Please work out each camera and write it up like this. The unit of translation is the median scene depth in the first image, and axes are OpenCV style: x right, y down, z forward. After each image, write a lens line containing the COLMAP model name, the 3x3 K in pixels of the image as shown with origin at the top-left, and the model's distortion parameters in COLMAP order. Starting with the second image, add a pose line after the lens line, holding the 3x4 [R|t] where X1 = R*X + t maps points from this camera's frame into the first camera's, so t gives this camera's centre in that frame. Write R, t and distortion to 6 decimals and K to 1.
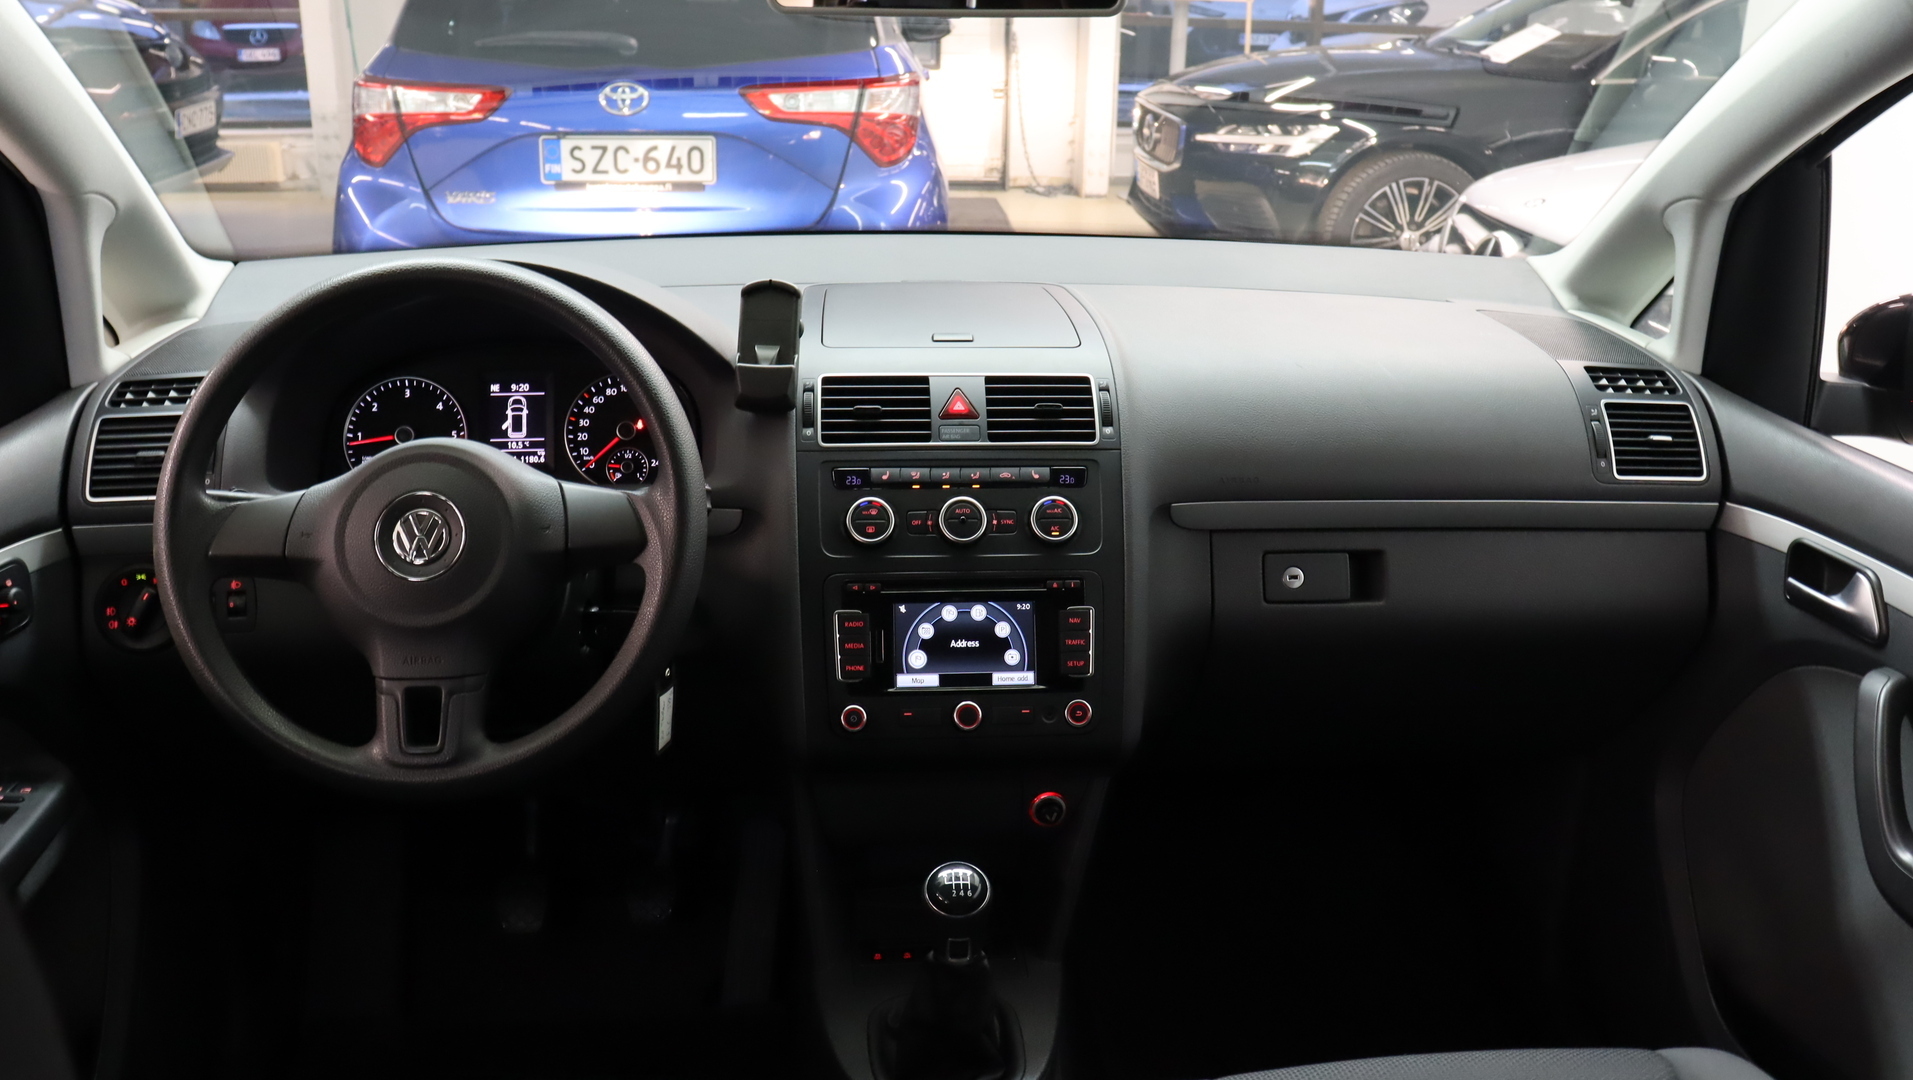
lens RADIAL K [[1589.8, 0, 968.8], [0, 1589.8, 495.3], [0, 0, 1]] dist [-0.185422, 0.165818]
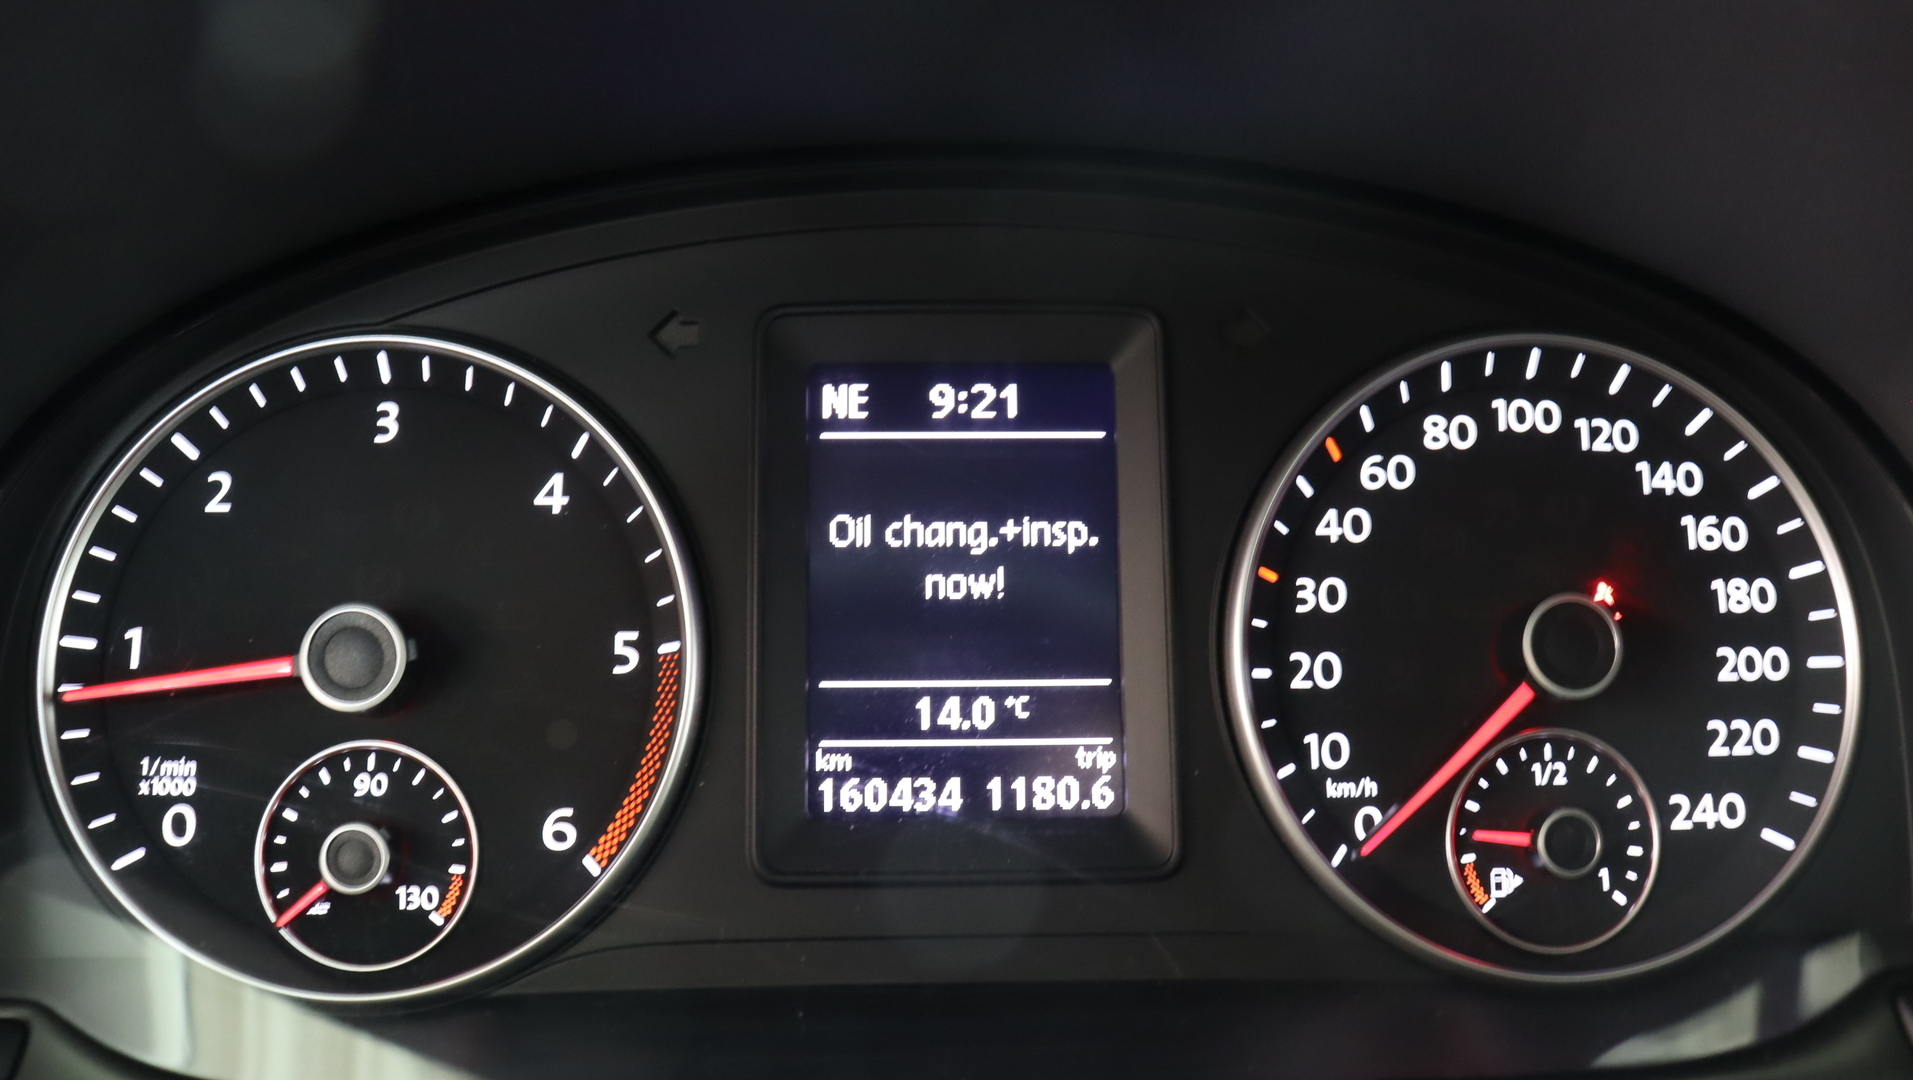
lens RADIAL K [[1589.8, 0, 968.8], [0, 1589.8, 495.3], [0, 0, 1]] dist [-0.185422, 0.165818]
pose [[0.994757, 0.016814, -0.100873, -0.290575], [-0.018028, 0.999775, -0.011143, -0.059893], [0.100663, 0.012903, 0.994837, 0.877567]]
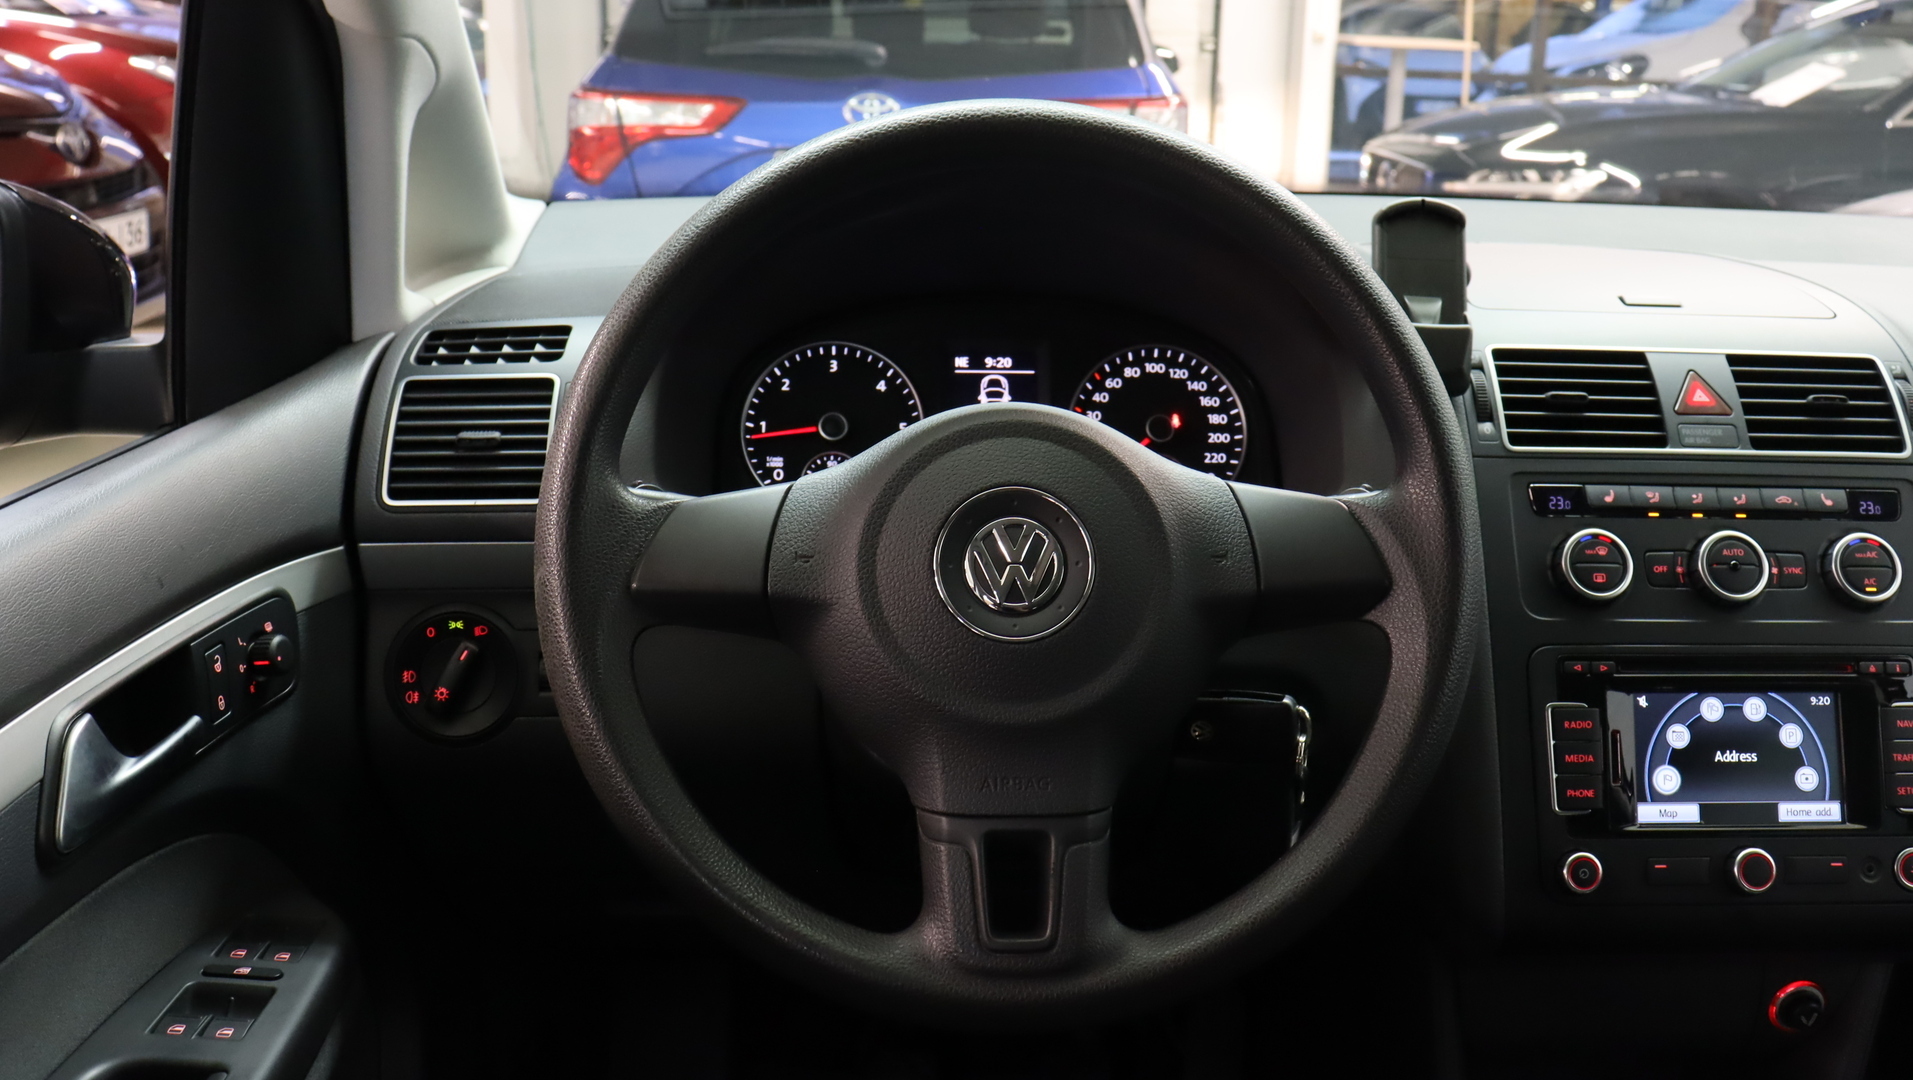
lens RADIAL K [[1589.8, 0, 968.8], [0, 1589.8, 495.3], [0, 0, 1]] dist [-0.185422, 0.165818]
pose [[0.996369, 0.020481, -0.082634, -0.261682], [-0.024393, 0.998615, -0.046606, 0.023105], [0.081565, 0.048452, 0.995490, 0.341959]]
